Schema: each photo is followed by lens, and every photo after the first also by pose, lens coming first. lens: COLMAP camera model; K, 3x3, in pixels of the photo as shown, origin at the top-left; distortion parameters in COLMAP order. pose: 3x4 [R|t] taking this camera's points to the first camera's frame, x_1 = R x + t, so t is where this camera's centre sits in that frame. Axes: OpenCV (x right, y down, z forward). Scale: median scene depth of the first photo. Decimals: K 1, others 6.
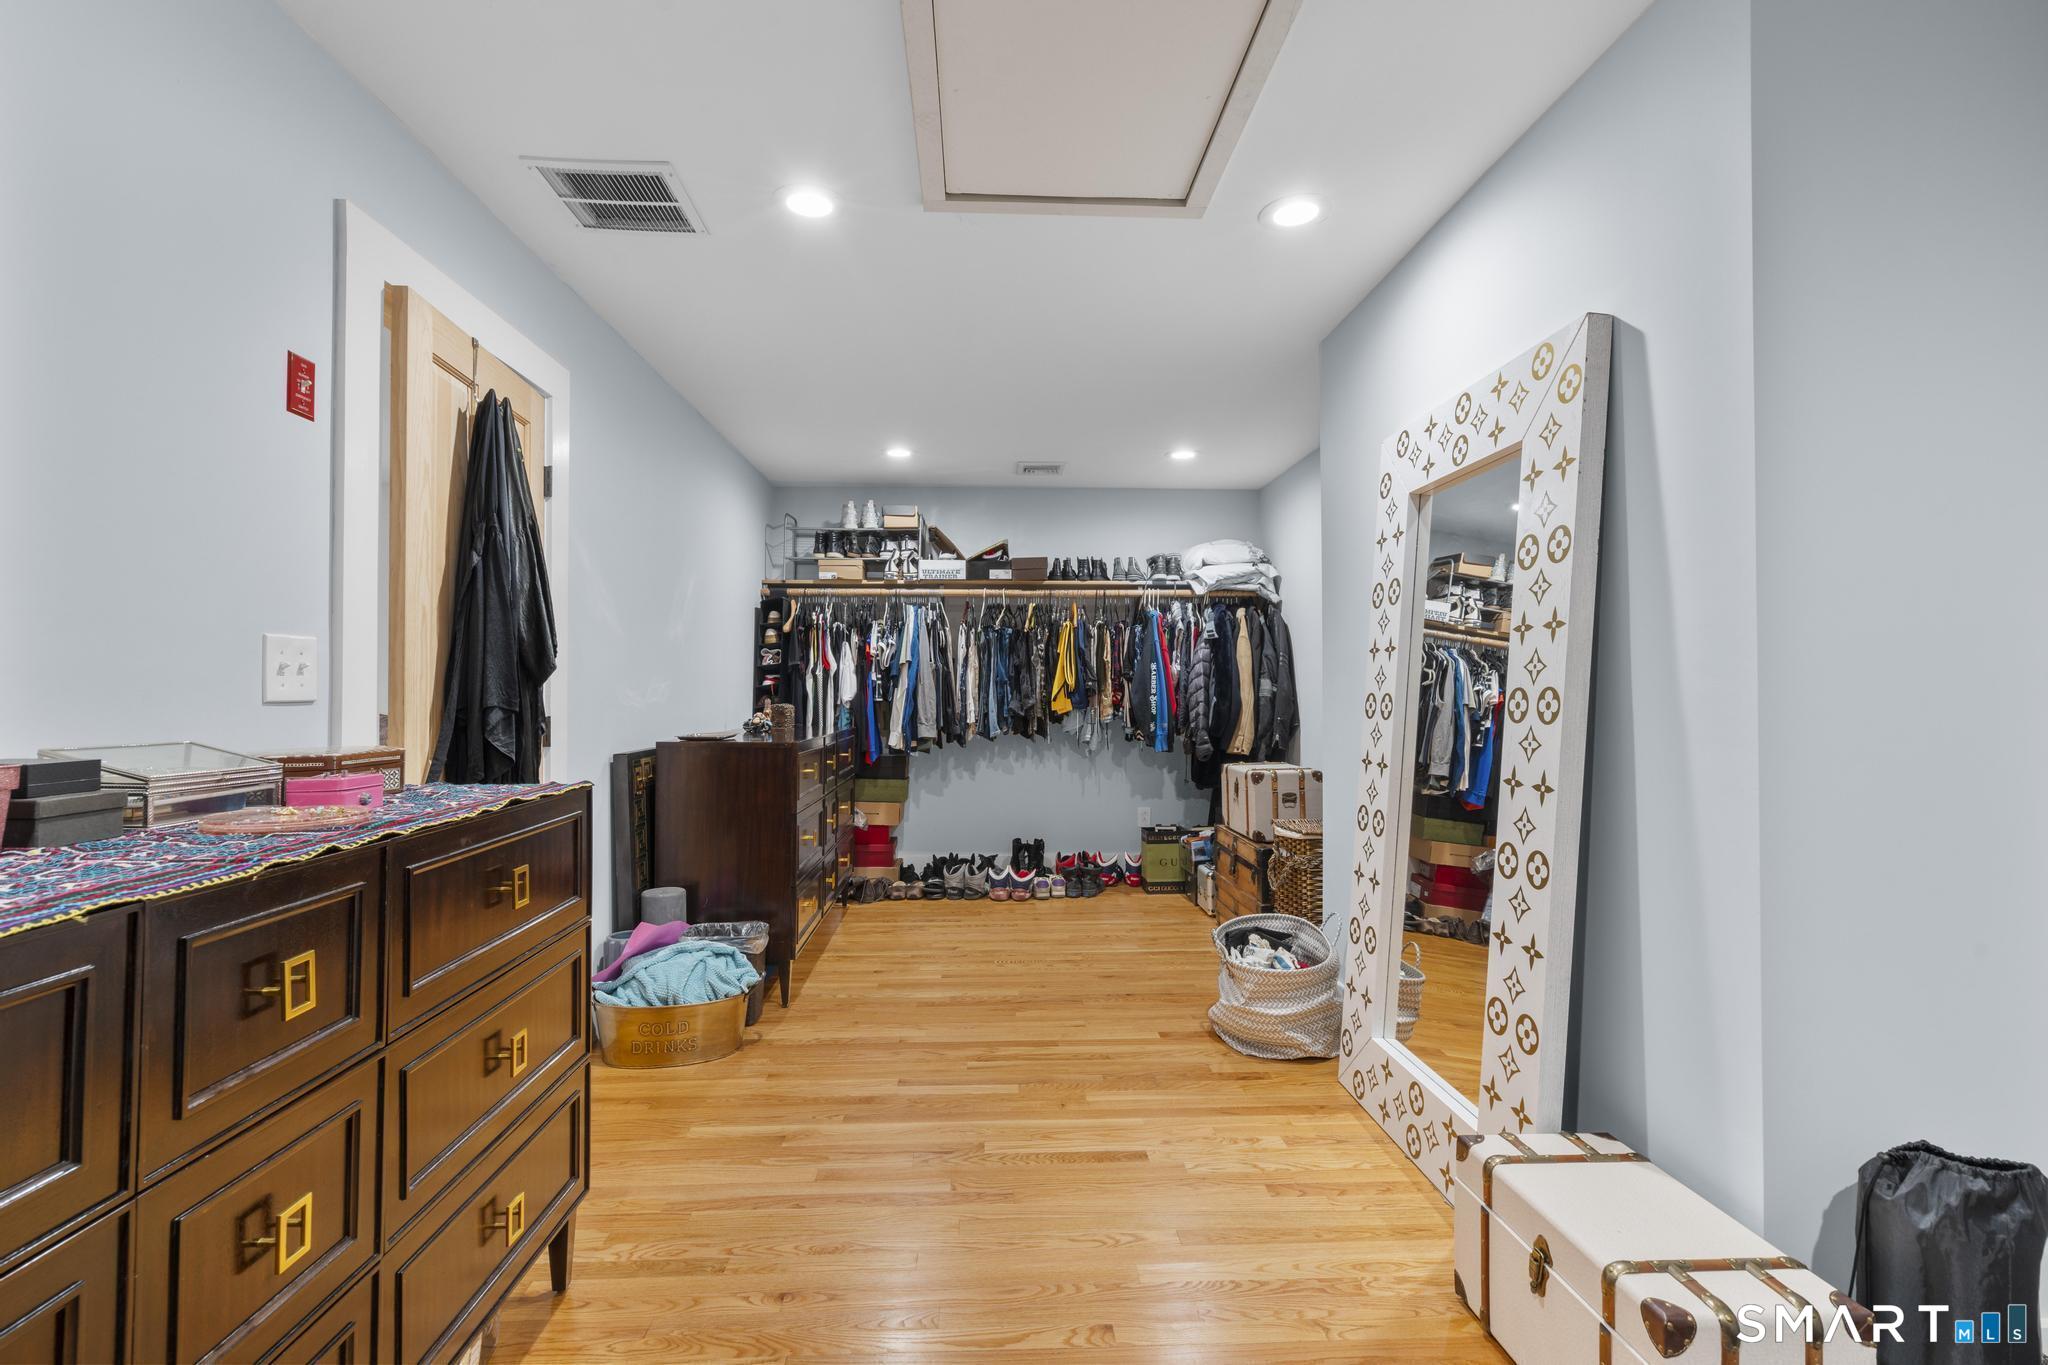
lens RADIAL K [[921.8, 0, 1023.9], [0, 921.8, 683.5], [0, 0, 1]] dist [-0.000071, -0.000002]
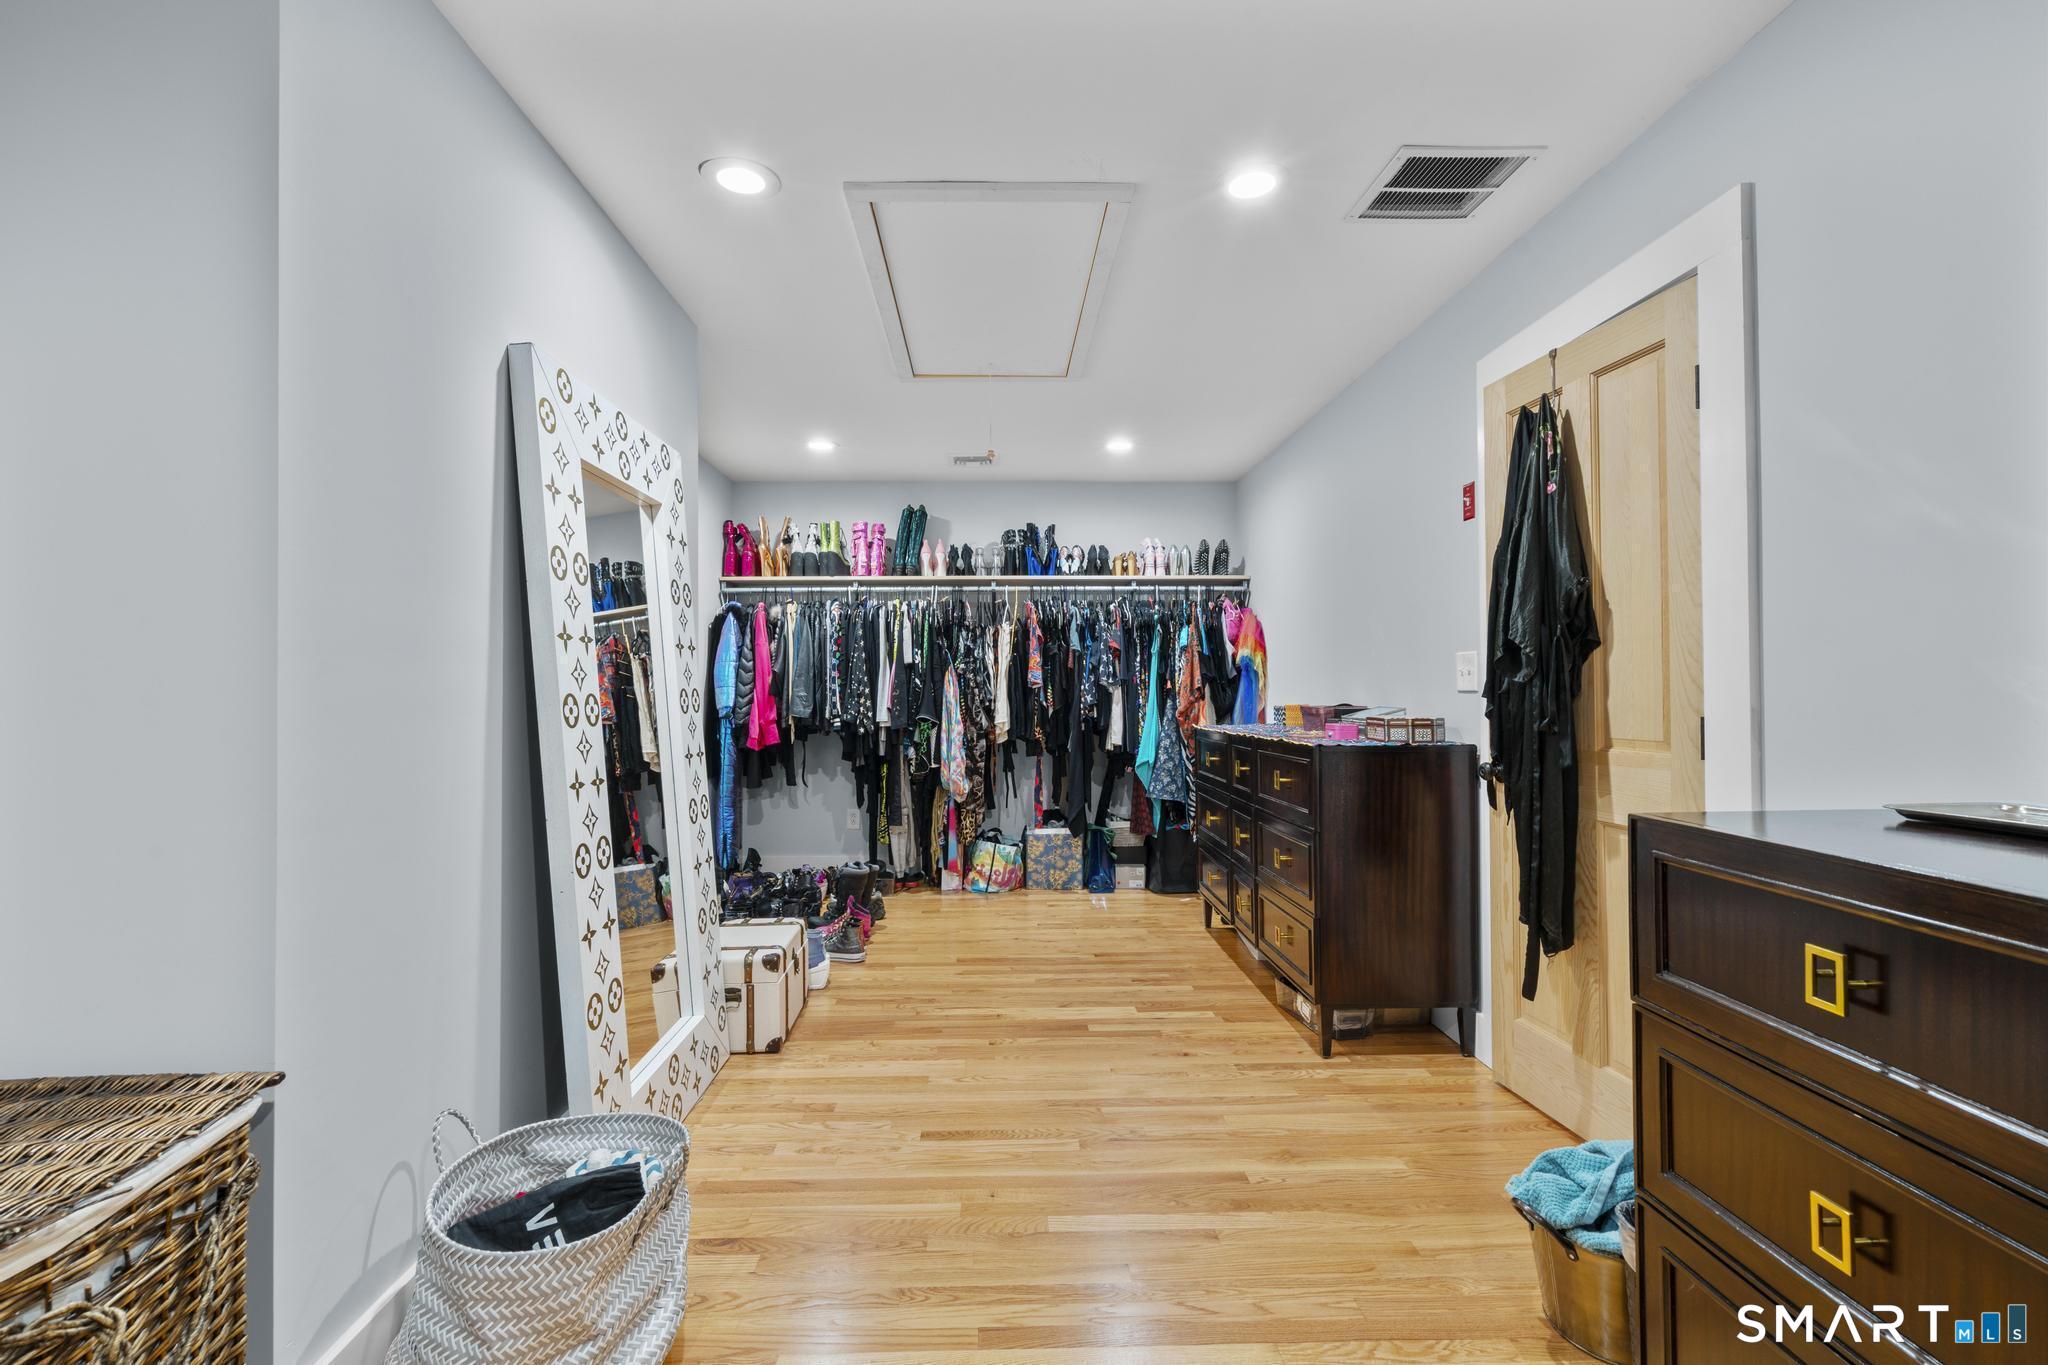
lens RADIAL K [[921.8, 0, 1020.2], [0, 921.8, 680.9], [0, 0, 1]] dist [-0.000071, -0.000002]
pose [[-0.999825, 0.007503, 0.017164, 0.000058], [0.007234, 0.999850, -0.015707, 0.015899], [-0.017279, -0.015580, -0.999729, 1.983140]]
